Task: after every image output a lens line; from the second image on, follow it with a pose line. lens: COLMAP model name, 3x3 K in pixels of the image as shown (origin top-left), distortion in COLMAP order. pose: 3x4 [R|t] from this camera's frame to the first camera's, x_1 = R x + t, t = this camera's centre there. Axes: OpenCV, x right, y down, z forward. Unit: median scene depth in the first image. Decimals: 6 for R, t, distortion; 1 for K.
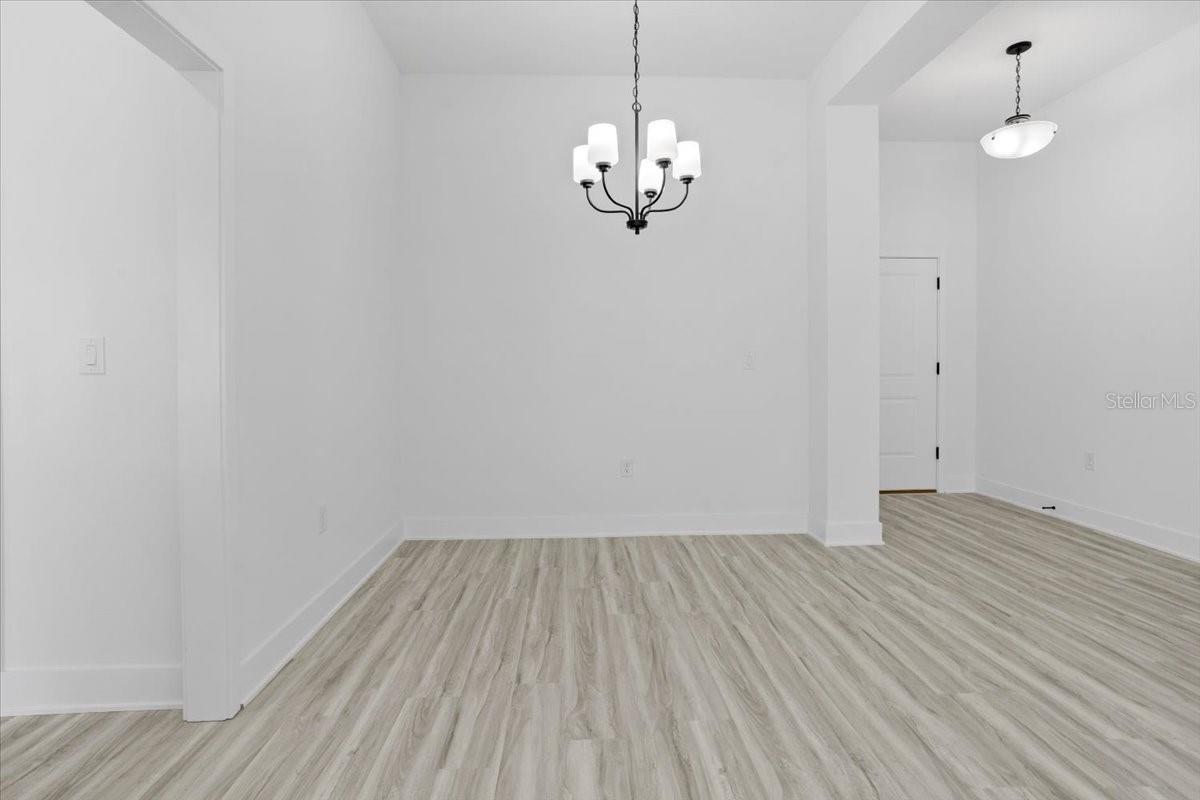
lens RADIAL K [[596.4, 0, 577.4], [0, 596.4, 367.1], [0, 0, 1]] dist [-0.031430, 0.017869]
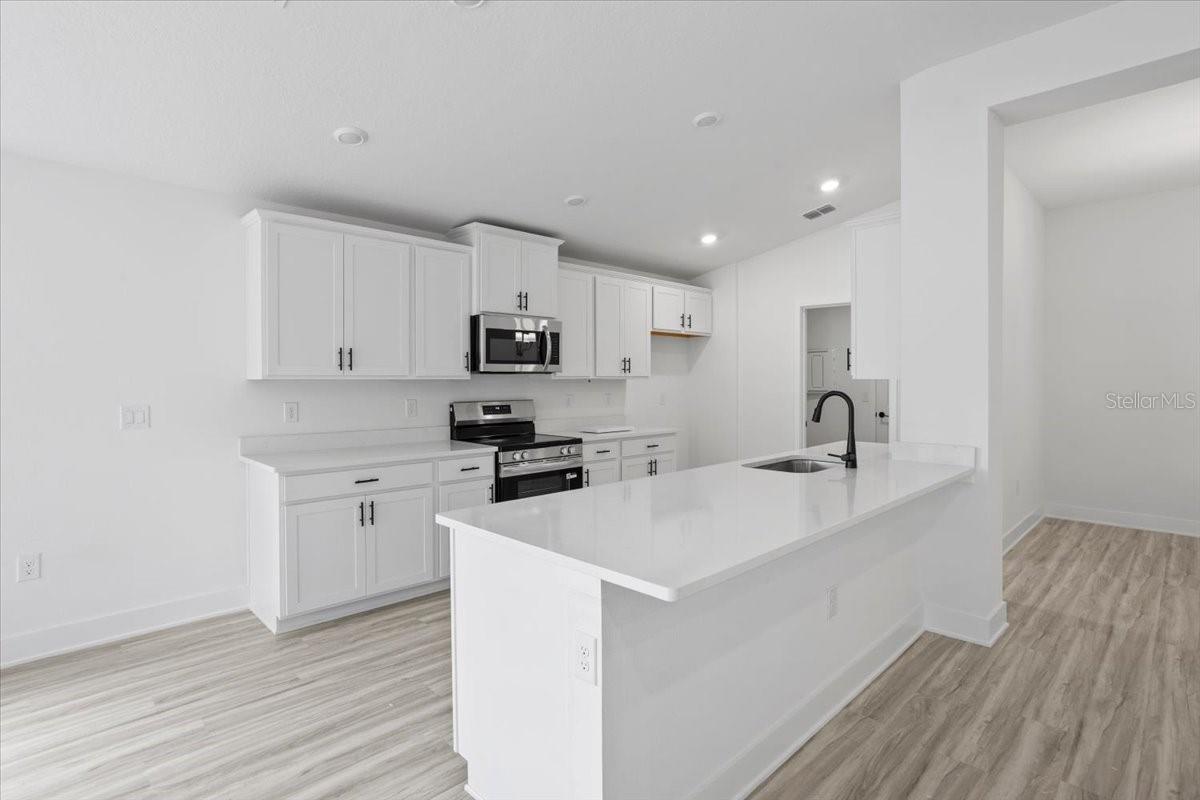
lens RADIAL K [[596.4, 0, 592.0], [0, 596.4, 377.2], [0, 0, 1]] dist [-0.031430, 0.017869]
pose [[0.688982, 0.001952, -0.724776, 0.001894], [0.003427, 0.999976, 0.005950, -0.116084], [0.724770, -0.006583, 0.688959, -1.268912]]
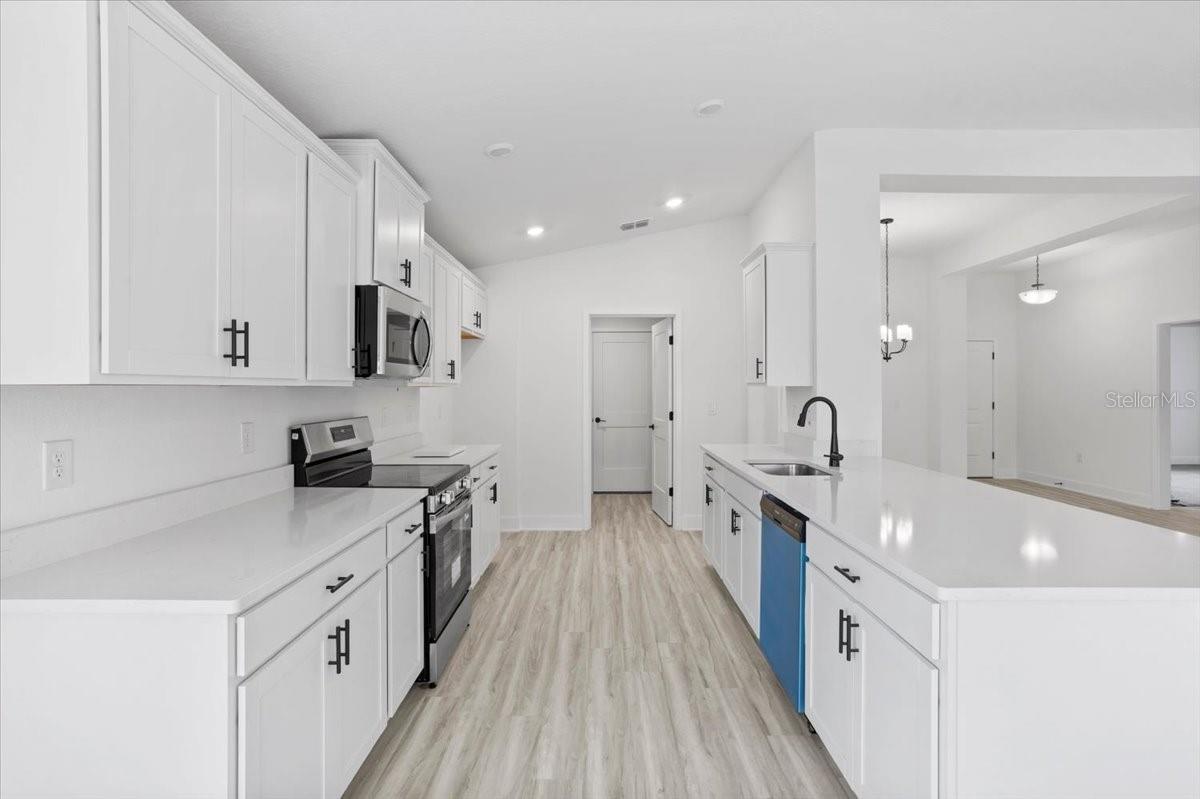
lens RADIAL K [[596.4, 0, 586.2], [0, 596.4, 371.9], [0, 0, 1]] dist [-0.031430, 0.017869]
pose [[0.999553, 0.002489, -0.029787, -0.971171], [-0.003031, 0.999831, -0.018158, -0.109200], [0.029737, 0.018240, 0.999391, -1.393157]]
